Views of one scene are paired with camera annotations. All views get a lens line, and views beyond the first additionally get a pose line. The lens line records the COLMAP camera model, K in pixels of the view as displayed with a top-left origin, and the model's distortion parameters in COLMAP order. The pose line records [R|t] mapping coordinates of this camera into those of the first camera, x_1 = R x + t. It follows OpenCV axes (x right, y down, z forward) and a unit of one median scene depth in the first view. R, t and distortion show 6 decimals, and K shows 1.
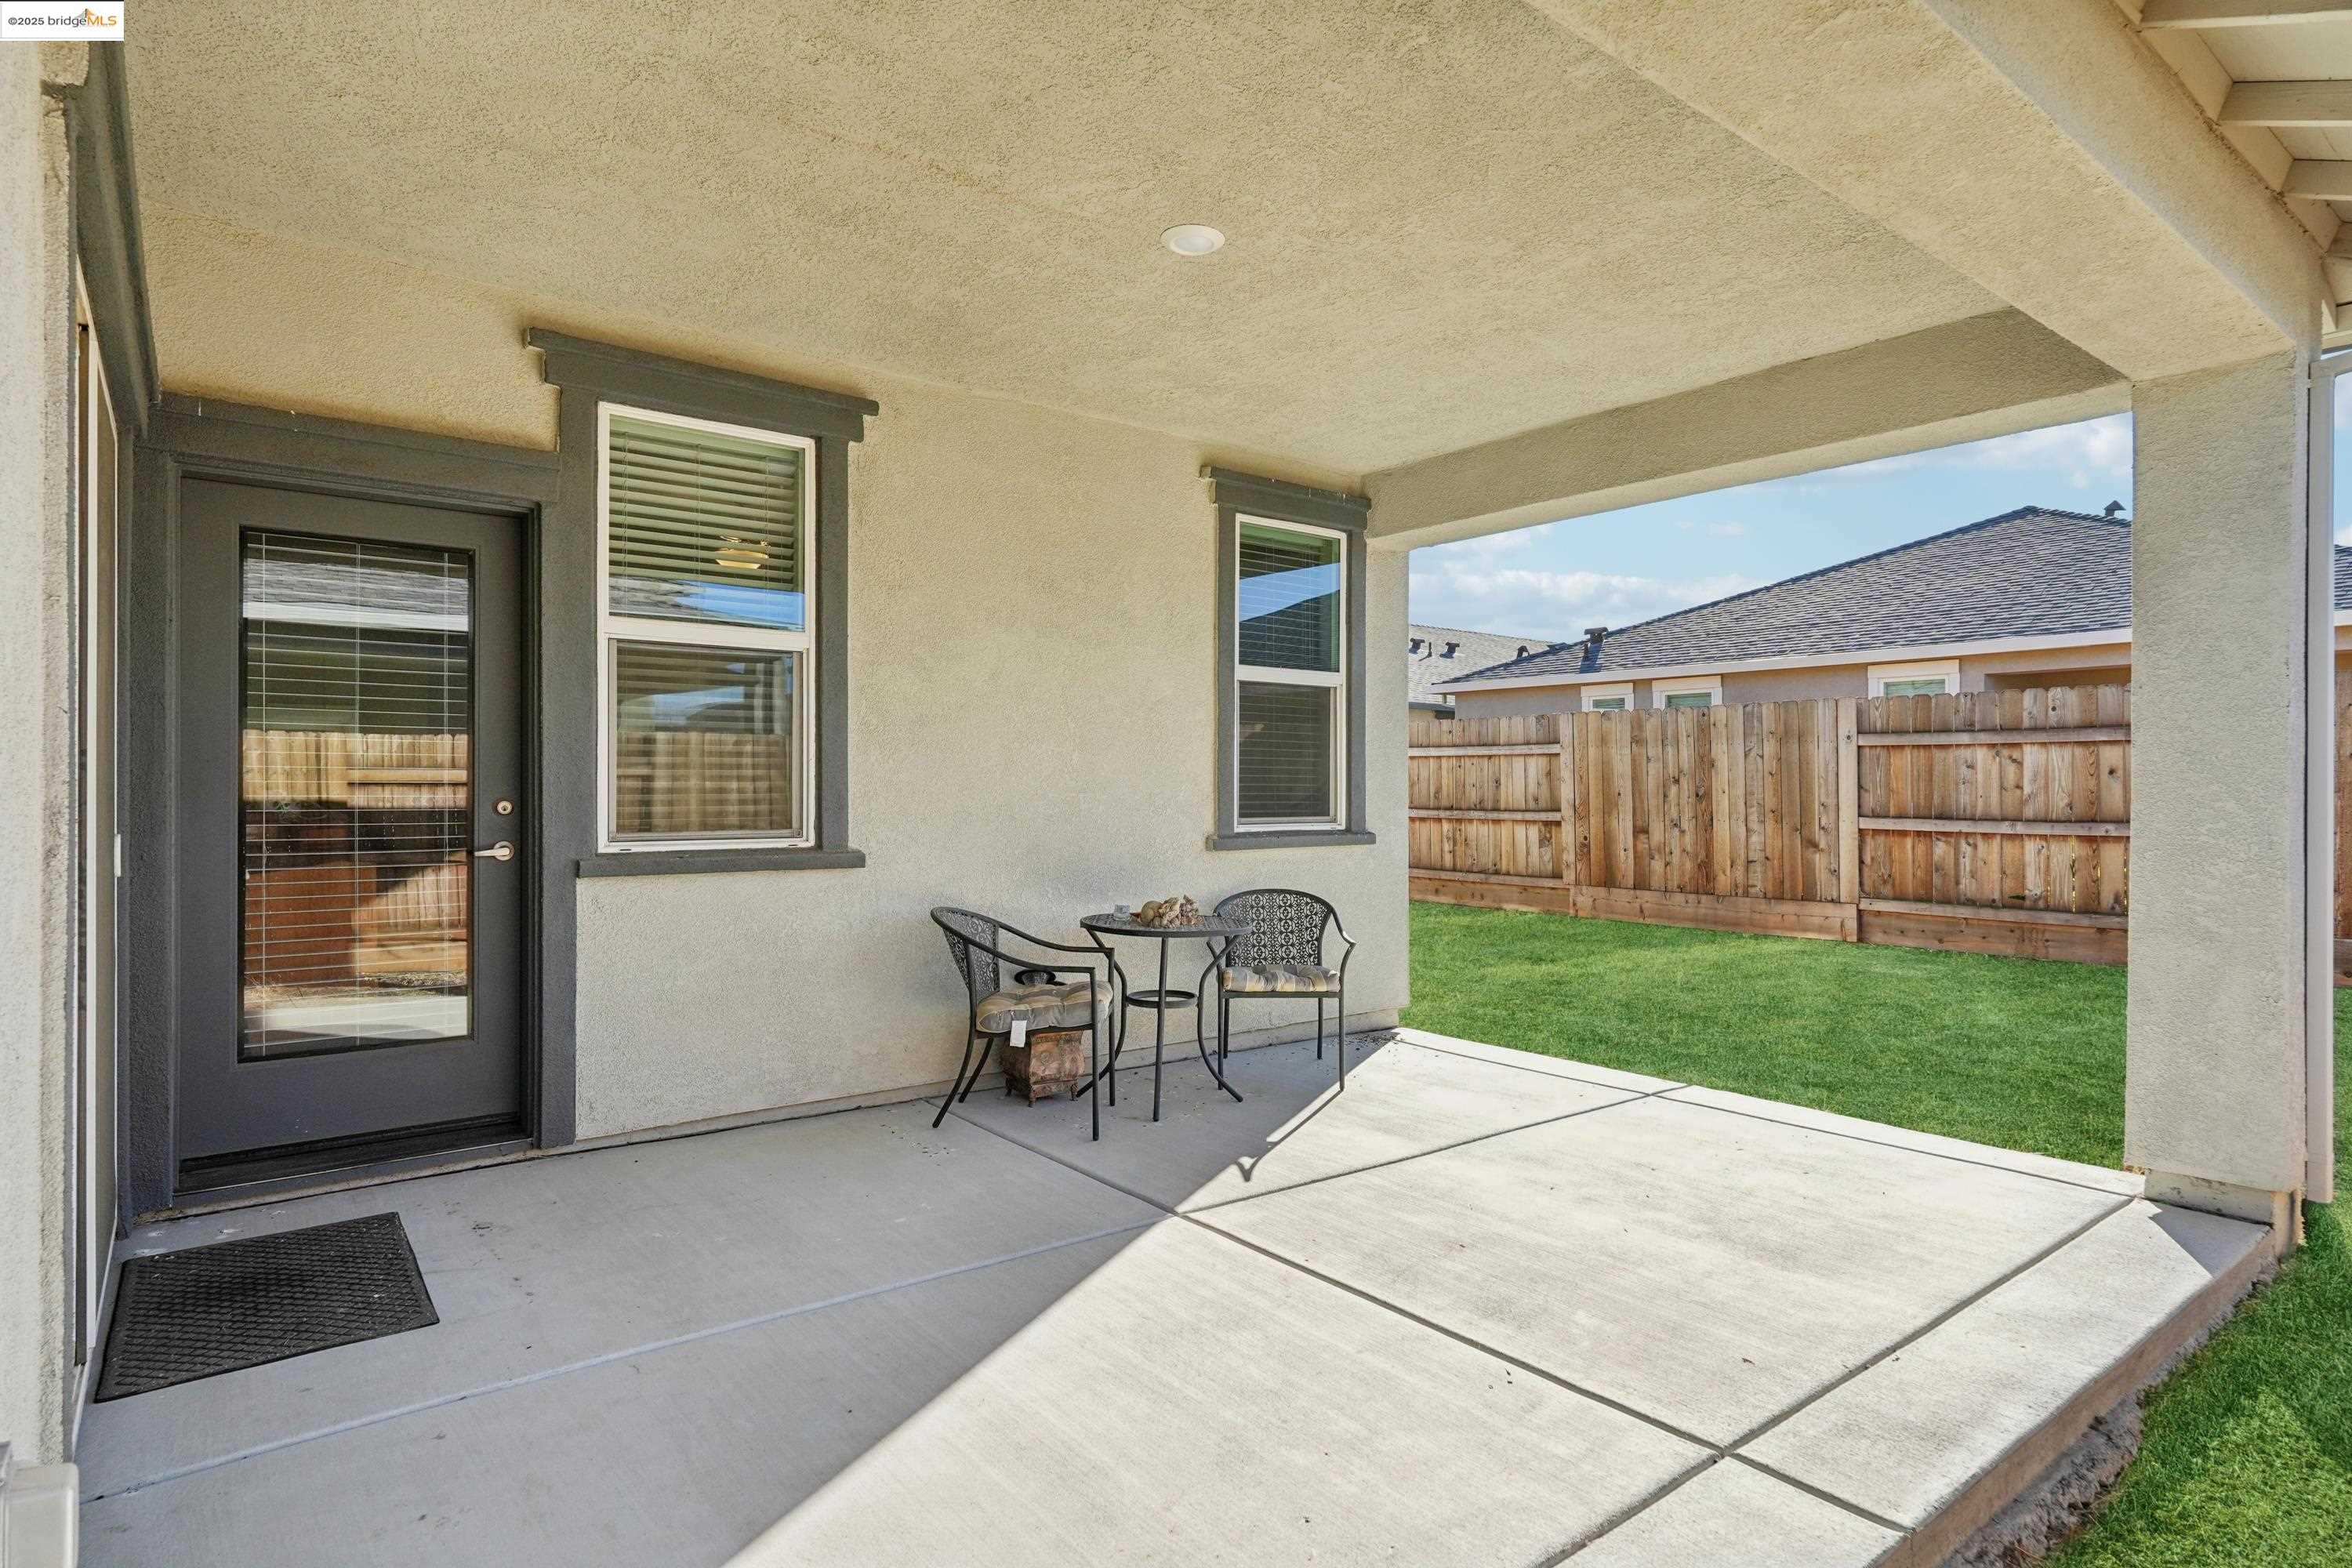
lens RADIAL K [[1255.6, 0, 1176.0], [0, 1255.6, 784.0], [0, 0, 1]] dist [-0.001349, -0.000129]
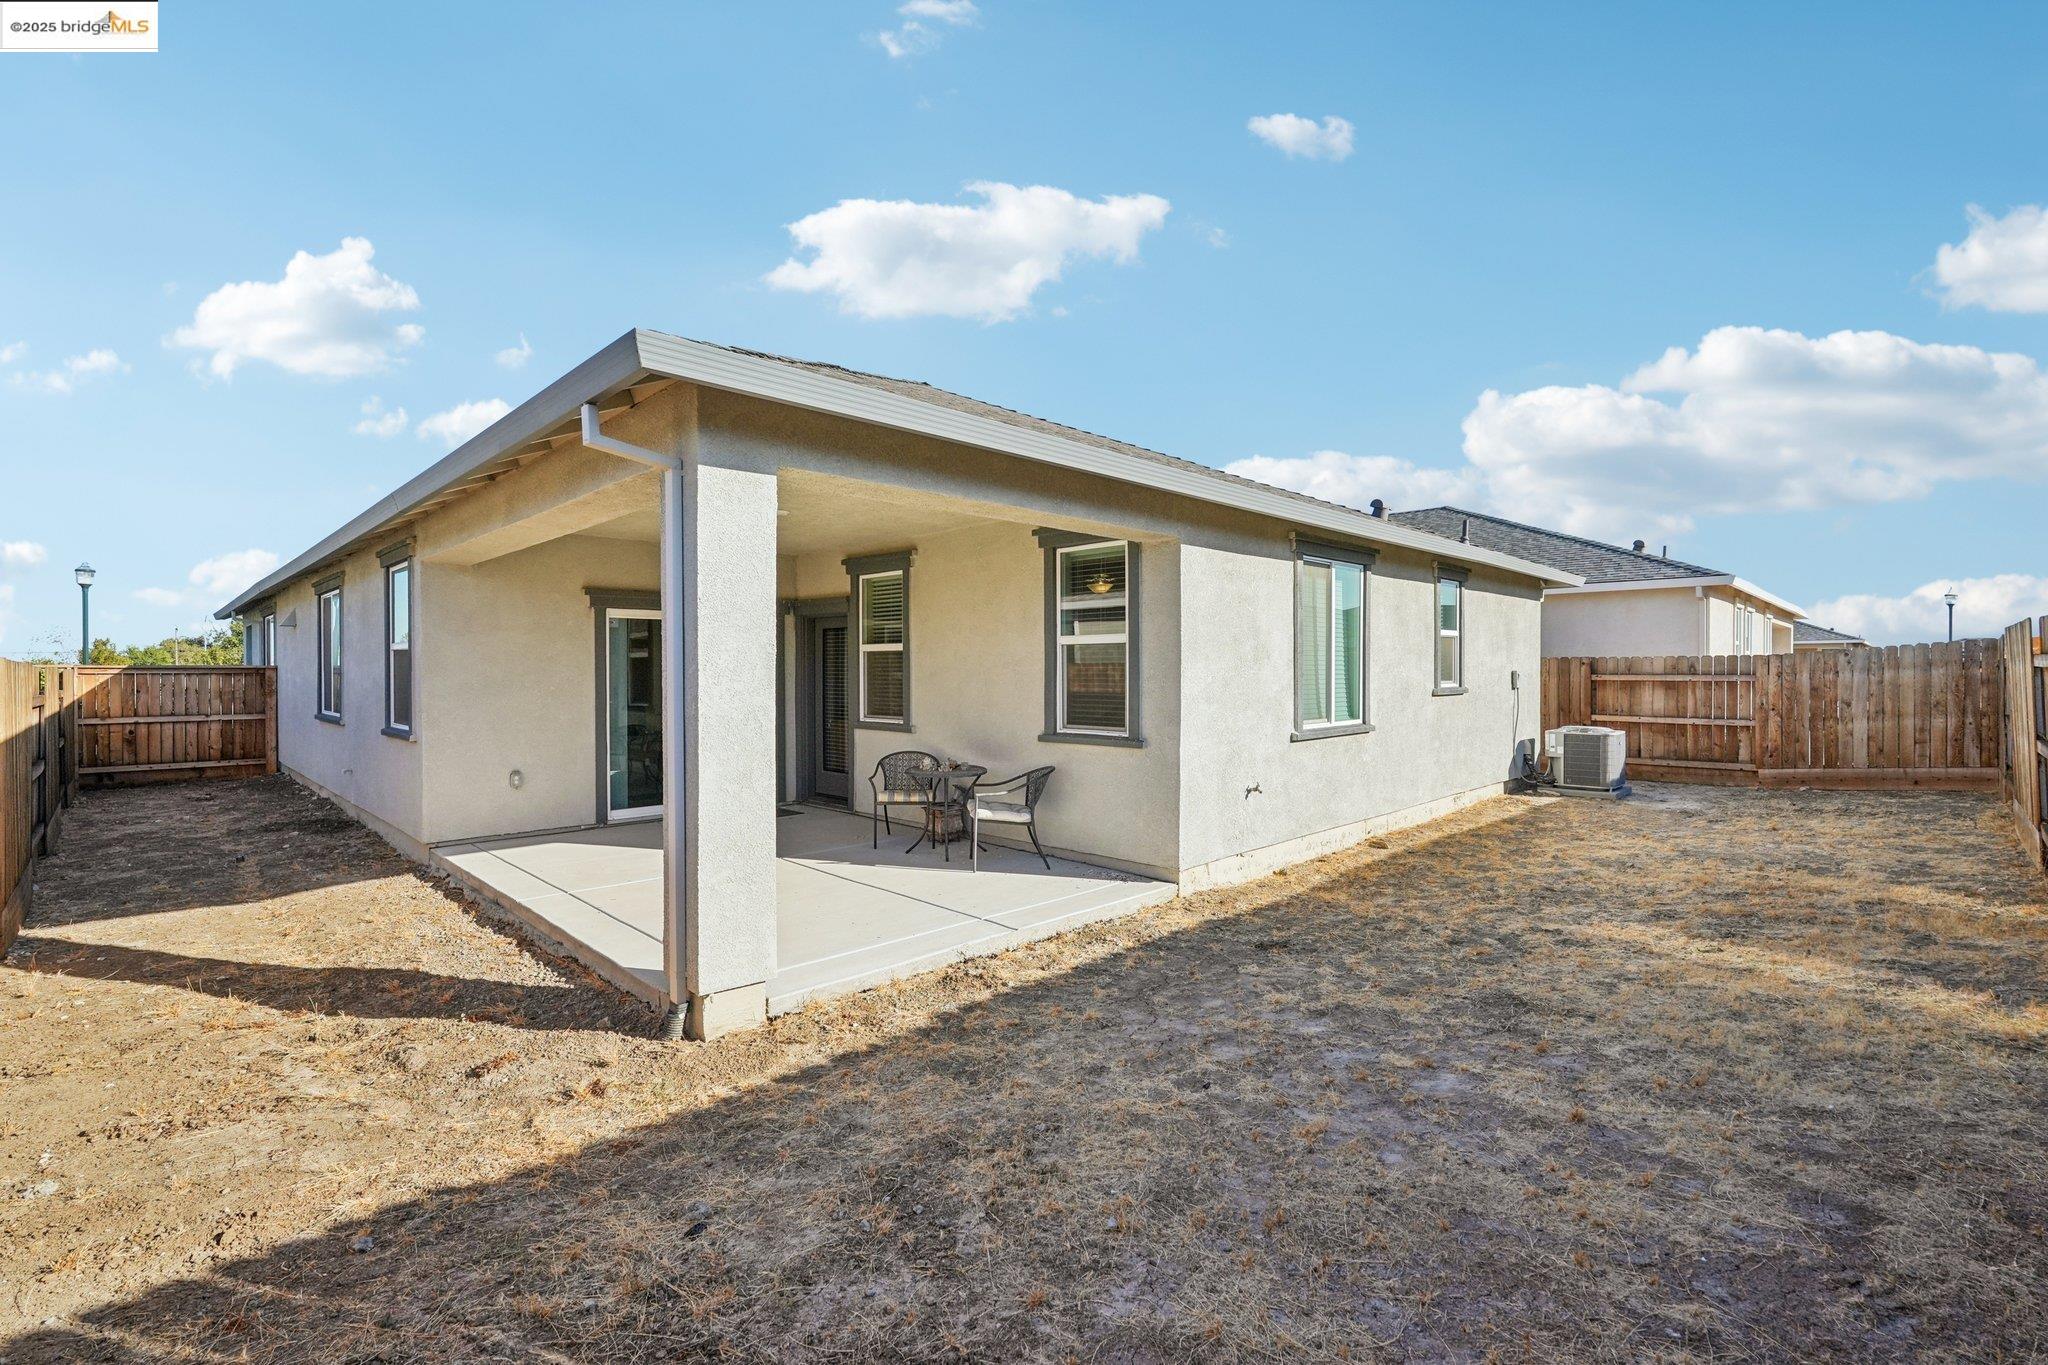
lens RADIAL K [[906.9, 0, 1028.1], [0, 906.9, 675.1], [0, 0, 1]] dist [-0.001491, 0.000969]
pose [[0.128516, 0.002400, -0.991704, 1.677054], [-0.000762, 0.999997, 0.002321, -0.057570], [0.991707, 0.000458, 0.128518, 1.034301]]
